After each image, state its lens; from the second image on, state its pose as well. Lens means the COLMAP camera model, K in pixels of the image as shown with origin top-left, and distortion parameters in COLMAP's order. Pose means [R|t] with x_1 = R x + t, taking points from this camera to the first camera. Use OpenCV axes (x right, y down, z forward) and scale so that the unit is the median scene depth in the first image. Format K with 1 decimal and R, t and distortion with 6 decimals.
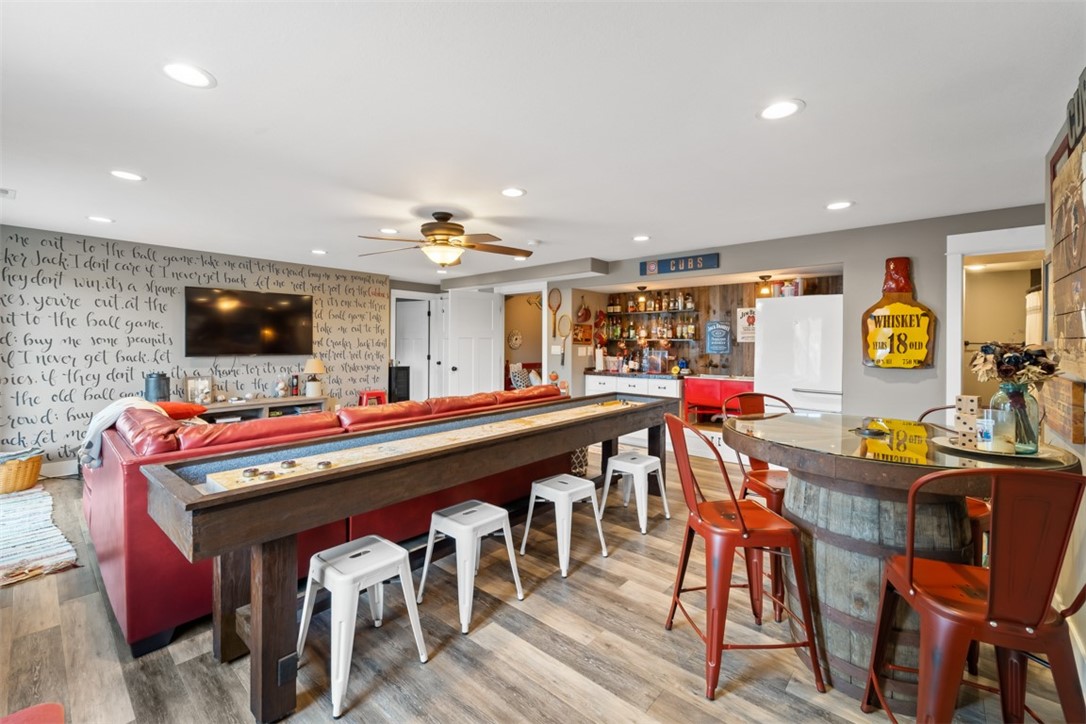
lens RADIAL K [[443.9, 0, 519.9], [0, 443.9, 345.7], [0, 0, 1]] dist [0.000695, -0.000276]
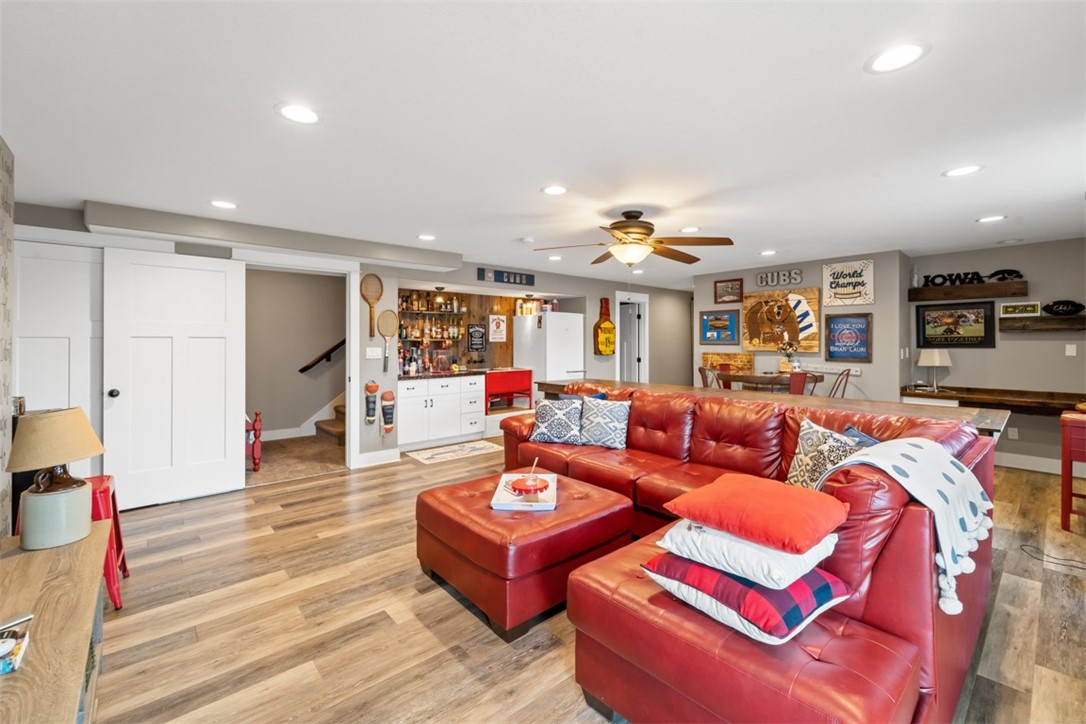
lens RADIAL K [[443.9, 0, 547.6], [0, 443.9, 342.1], [0, 0, 1]] dist [0.000695, -0.000276]
pose [[0.126238, -0.008150, 0.991967, -0.746496], [0.010400, 0.999922, 0.006892, -0.013703], [-0.991945, 0.009447, 0.126313, 0.678206]]
